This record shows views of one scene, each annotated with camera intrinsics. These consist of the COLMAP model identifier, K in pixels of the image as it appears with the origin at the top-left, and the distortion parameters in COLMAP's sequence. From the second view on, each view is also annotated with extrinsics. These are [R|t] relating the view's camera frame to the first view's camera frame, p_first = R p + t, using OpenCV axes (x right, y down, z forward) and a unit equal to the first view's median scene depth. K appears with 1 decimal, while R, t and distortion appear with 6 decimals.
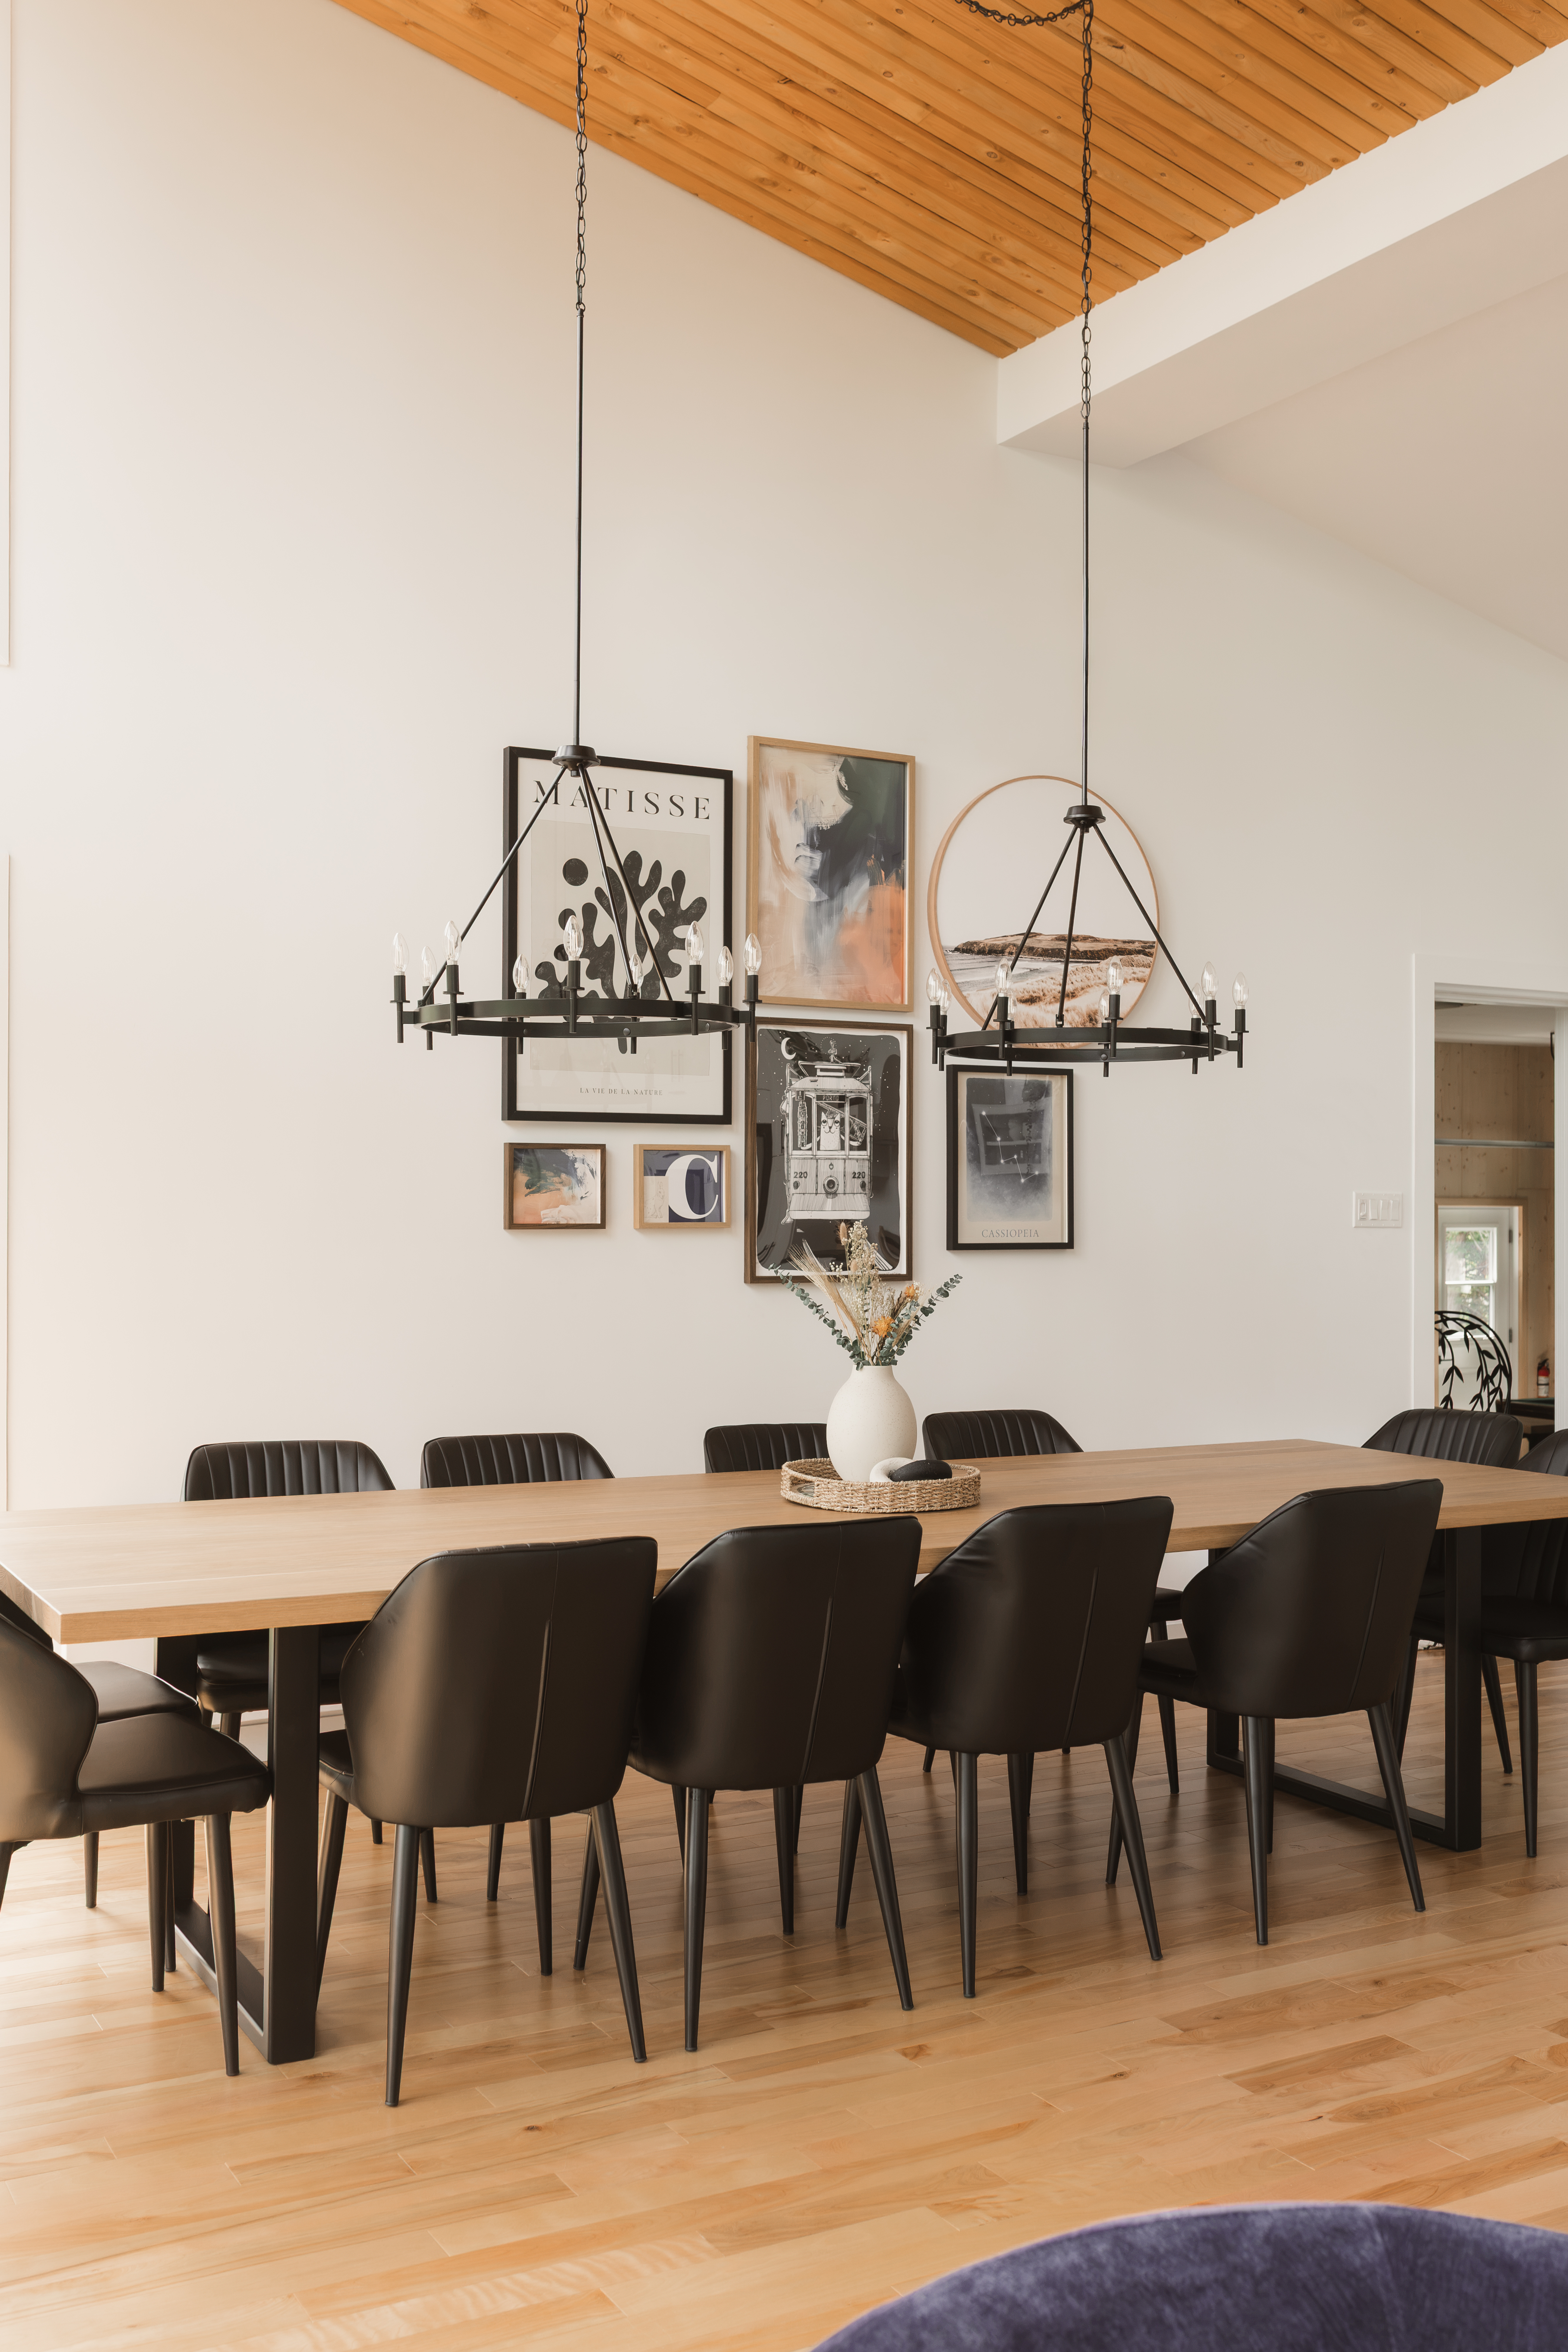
lens RADIAL K [[2318.5, 0, 786.0], [0, 2318.5, 1173.9], [0, 0, 1]] dist [-0.017023, 0.000890]
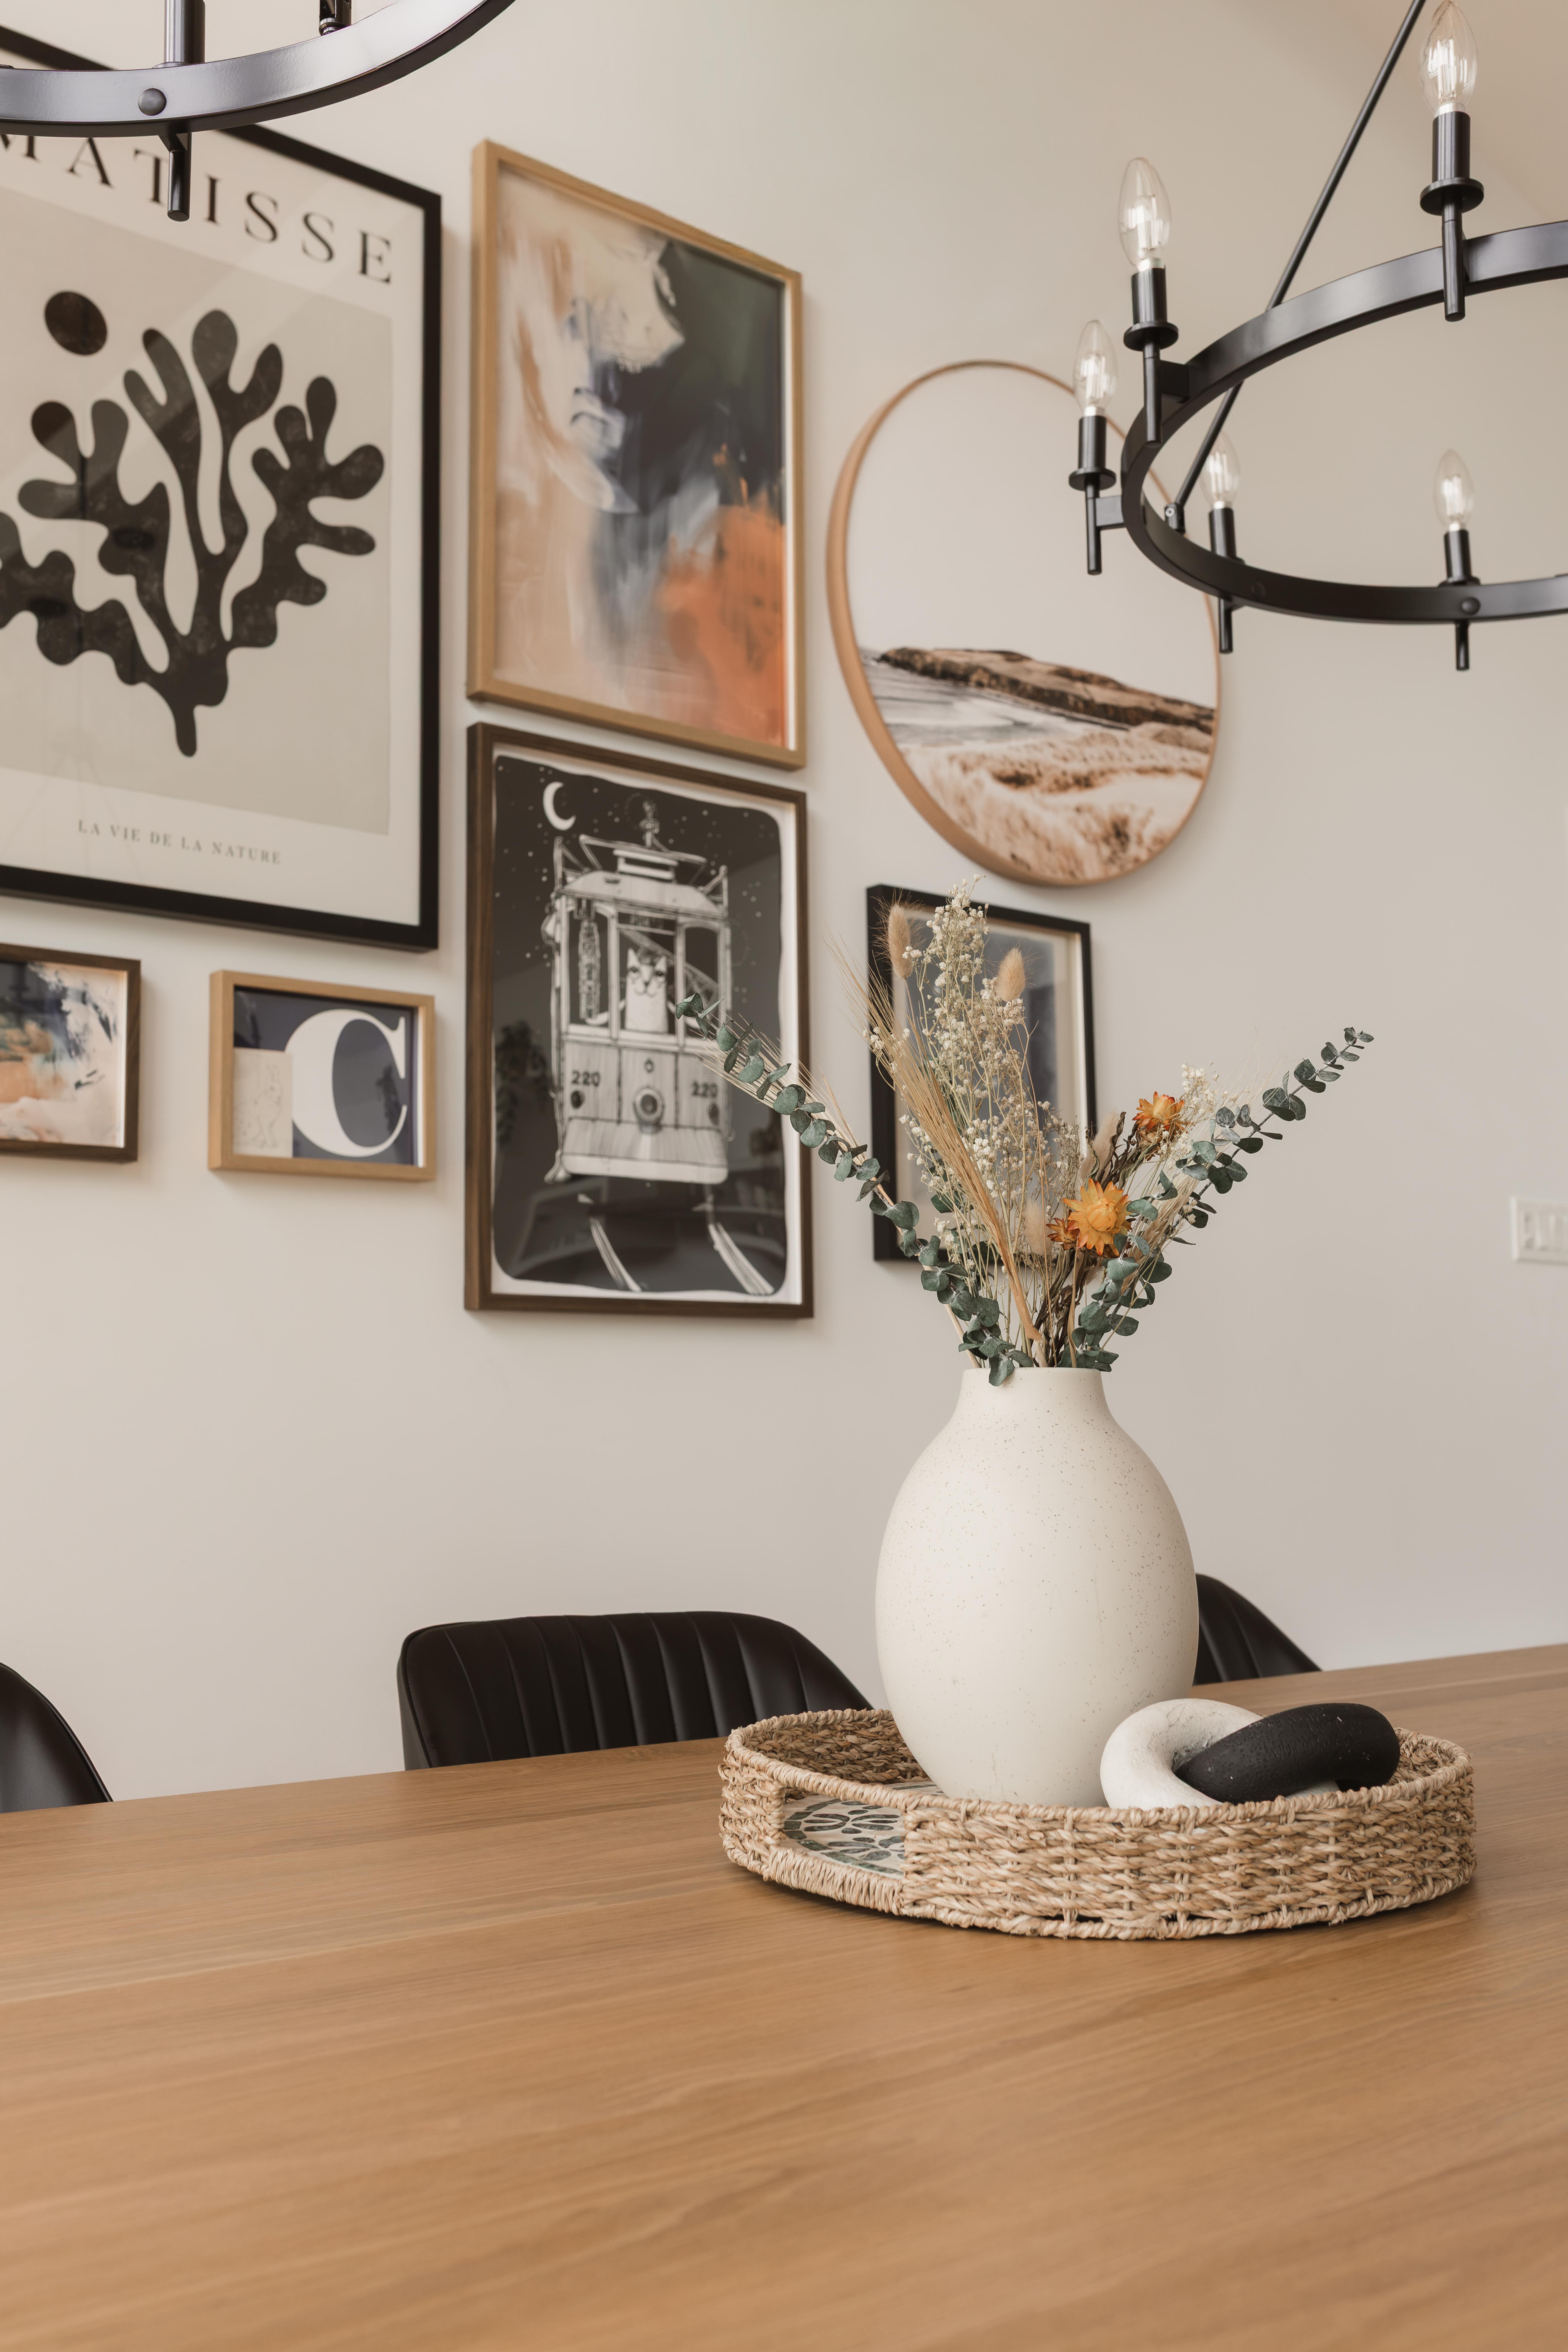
lens RADIAL K [[2318.5, 0, 786.0], [0, 2318.5, 1173.9], [0, 0, 1]] dist [-0.017023, 0.000890]
pose [[0.986963, 0.002306, 0.160929, -0.028441], [0.013643, 0.995100, -0.097929, 0.064616], [-0.160367, 0.098848, 0.982096, 0.544872]]
